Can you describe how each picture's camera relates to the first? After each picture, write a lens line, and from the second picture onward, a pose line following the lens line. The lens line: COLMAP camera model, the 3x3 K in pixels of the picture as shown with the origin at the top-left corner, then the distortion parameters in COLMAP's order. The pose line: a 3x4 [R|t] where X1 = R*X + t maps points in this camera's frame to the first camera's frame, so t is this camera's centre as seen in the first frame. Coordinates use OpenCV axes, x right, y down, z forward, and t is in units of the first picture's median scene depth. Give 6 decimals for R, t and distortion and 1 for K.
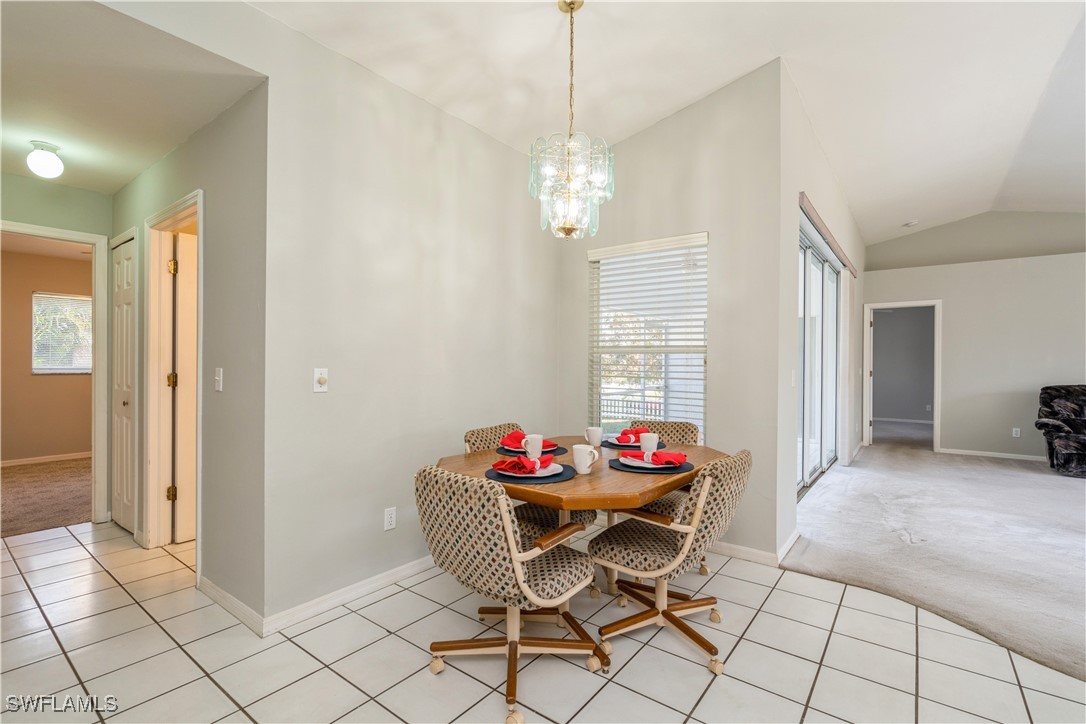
lens RADIAL K [[496.4, 0, 546.6], [0, 496.4, 357.4], [0, 0, 1]] dist [-0.004034, 0.000454]
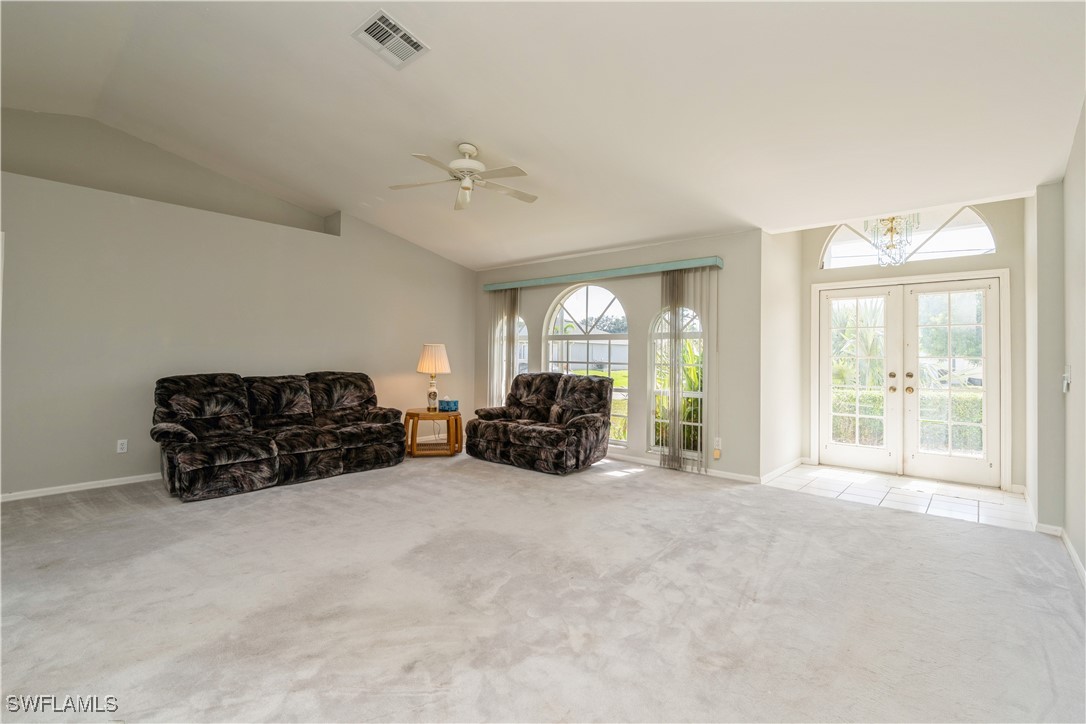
lens RADIAL K [[496.4, 0, 525.6], [0, 496.4, 351.2], [0, 0, 1]] dist [-0.004034, 0.000454]
pose [[0.096219, 0.001081, 0.995360, 0.346699], [-0.022847, 0.999738, 0.001123, 0.006159], [-0.995098, -0.022849, 0.096219, 0.412818]]
